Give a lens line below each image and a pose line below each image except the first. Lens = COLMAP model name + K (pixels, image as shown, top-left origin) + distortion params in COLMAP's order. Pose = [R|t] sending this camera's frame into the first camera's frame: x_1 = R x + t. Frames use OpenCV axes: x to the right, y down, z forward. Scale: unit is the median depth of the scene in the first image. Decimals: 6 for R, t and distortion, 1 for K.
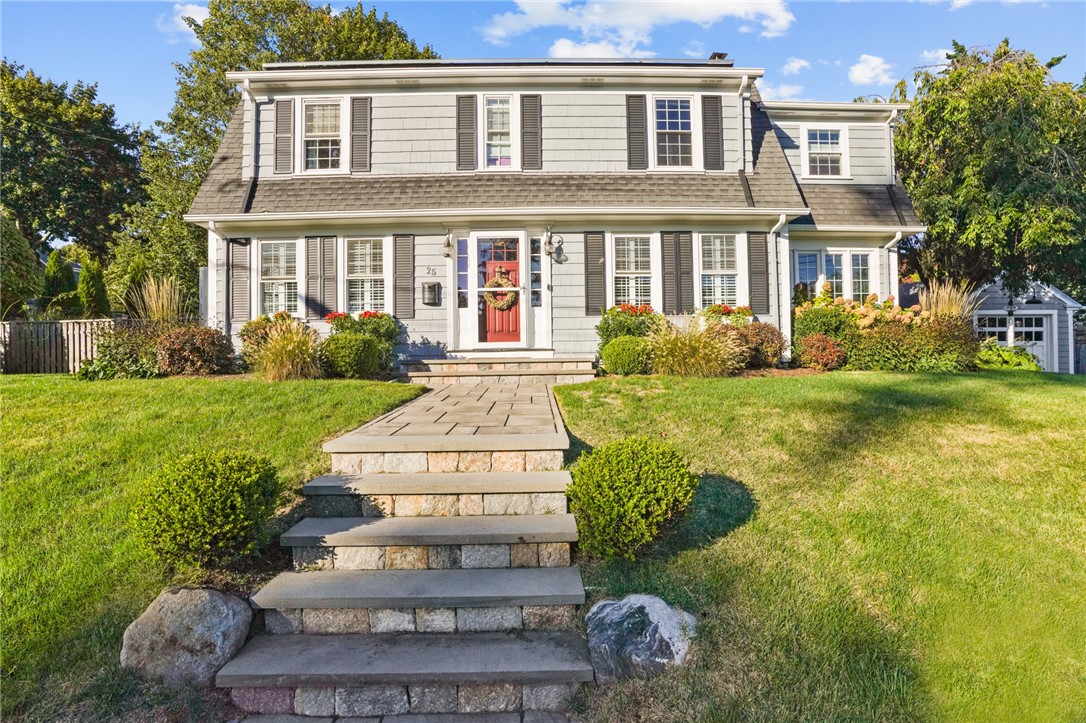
lens RADIAL K [[498.1, 0, 538.2], [0, 498.1, 368.3], [0, 0, 1]] dist [-0.063783, 0.025293]
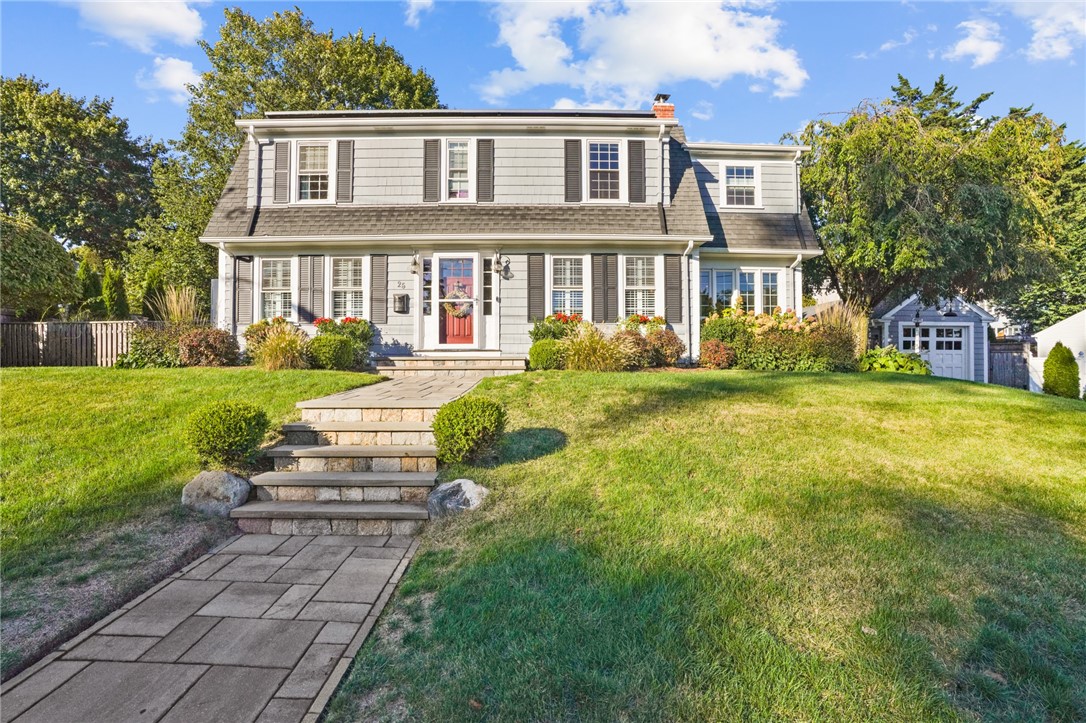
lens RADIAL K [[510.3, 0, 544.7], [0, 510.3, 375.3], [0, 0, 1]] dist [-0.059370, 0.022771]
pose [[0.999911, 0.012426, -0.004821, 0.144936], [-0.012427, 0.999923, -0.000066, 0.021710], [0.004820, 0.000126, 0.999988, -0.243475]]
